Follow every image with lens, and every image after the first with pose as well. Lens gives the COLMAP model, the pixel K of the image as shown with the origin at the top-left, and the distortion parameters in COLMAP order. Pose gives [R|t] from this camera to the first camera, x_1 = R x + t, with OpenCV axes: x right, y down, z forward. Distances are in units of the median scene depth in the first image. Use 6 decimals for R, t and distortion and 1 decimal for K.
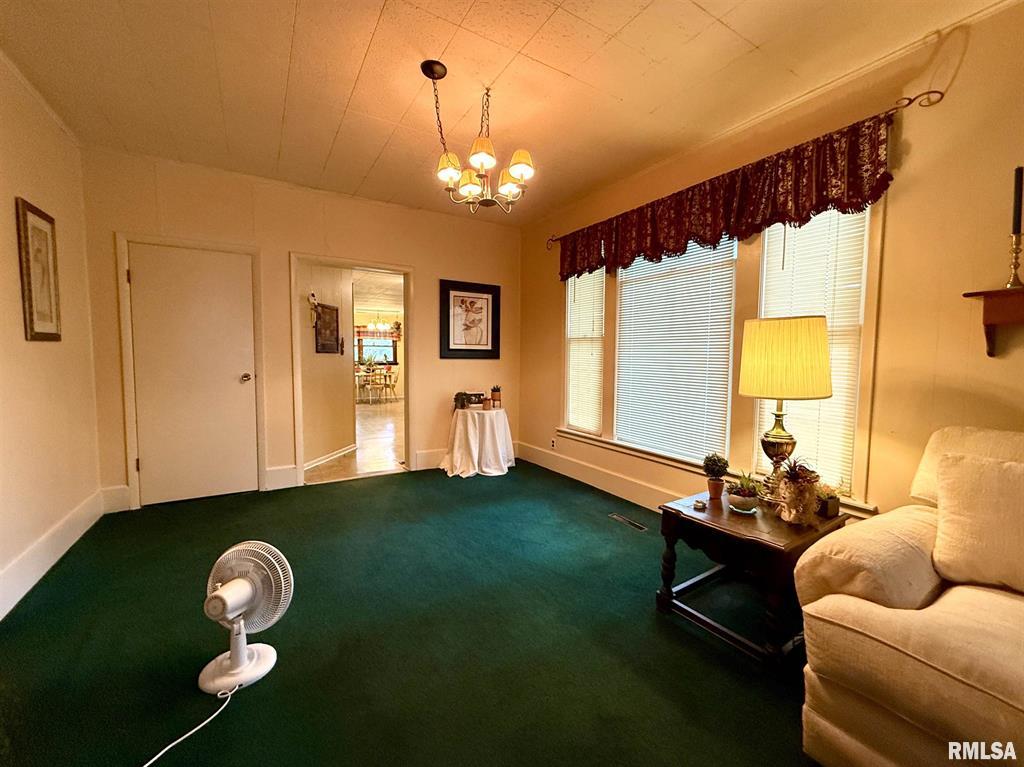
lens RADIAL K [[409.8, 0, 509.8], [0, 409.8, 383.2], [0, 0, 1]] dist [0.001713, 0.000242]
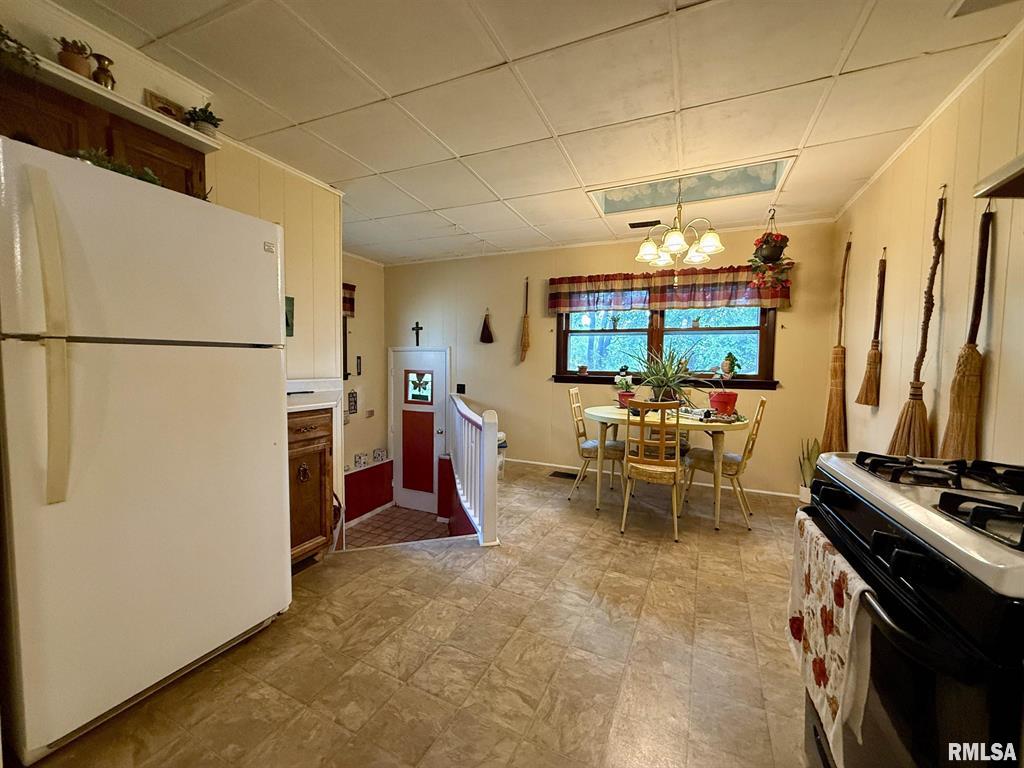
lens RADIAL K [[409.8, 0, 509.8], [0, 409.8, 383.7], [0, 0, 1]] dist [0.001713, 0.000242]
pose [[0.578994, 0.040035, -0.814348, -0.379766], [-0.060578, 0.998145, 0.006001, -0.102942], [0.813078, 0.045857, 0.580346, 1.804732]]
